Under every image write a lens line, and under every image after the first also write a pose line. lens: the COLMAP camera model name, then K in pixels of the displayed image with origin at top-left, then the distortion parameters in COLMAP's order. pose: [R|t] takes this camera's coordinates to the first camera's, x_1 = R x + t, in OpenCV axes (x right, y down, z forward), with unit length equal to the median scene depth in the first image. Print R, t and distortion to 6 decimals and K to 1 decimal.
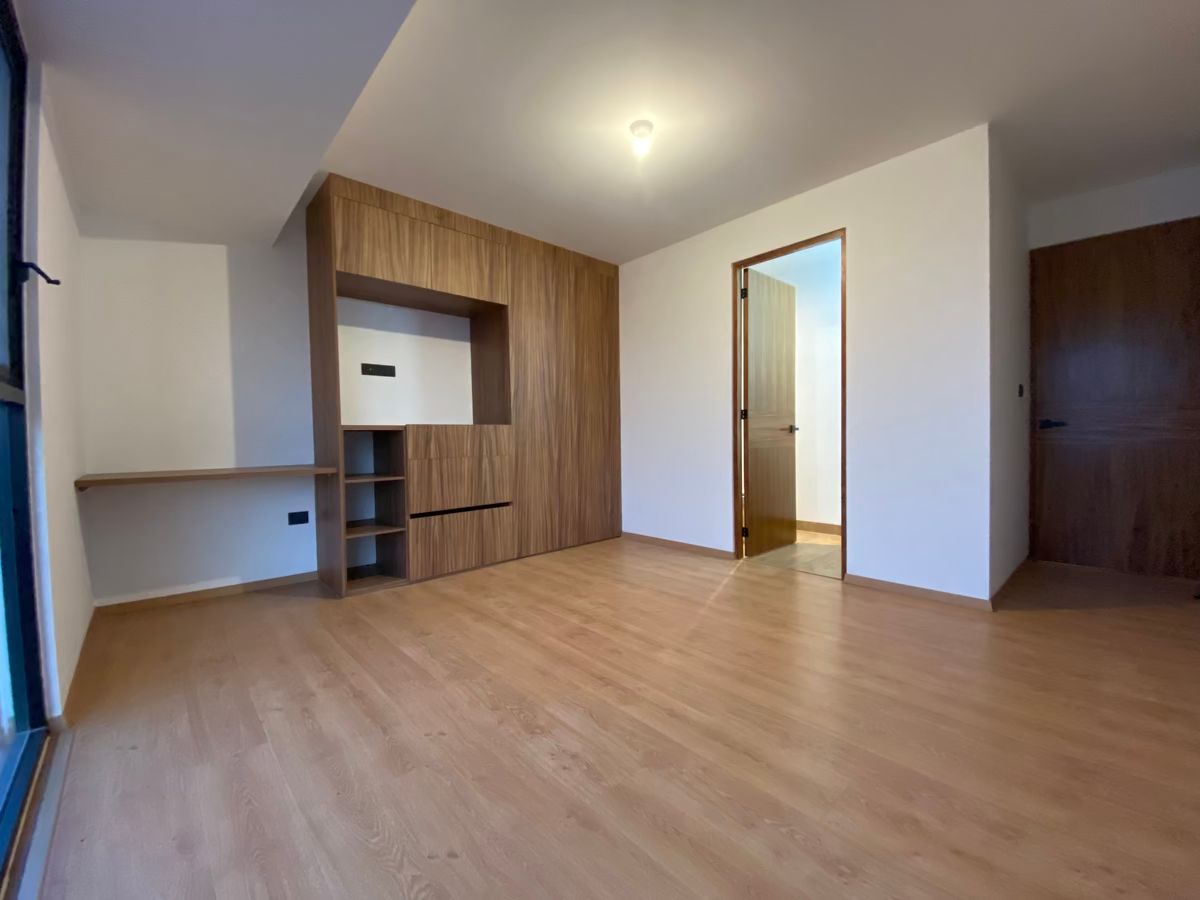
lens RADIAL K [[484.7, 0, 594.0], [0, 484.7, 455.0], [0, 0, 1]] dist [0.007674, -0.012209]
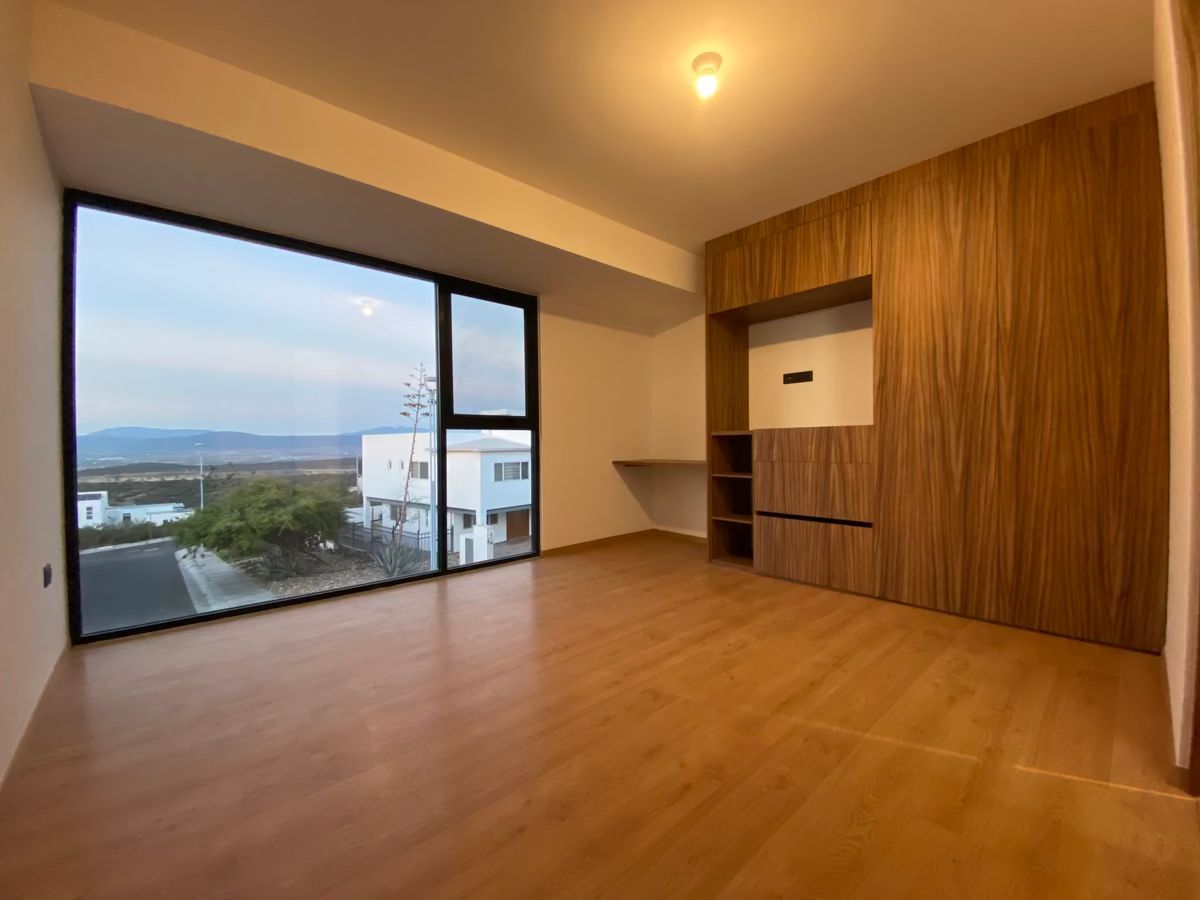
lens RADIAL K [[484.7, 0, 596.9], [0, 484.7, 448.3], [0, 0, 1]] dist [0.007674, -0.012209]
pose [[-0.012633, 0.019090, -0.999738, 0.684201], [-0.030790, 0.999336, 0.019471, -0.028210], [0.999446, 0.031028, -0.012037, 0.621287]]
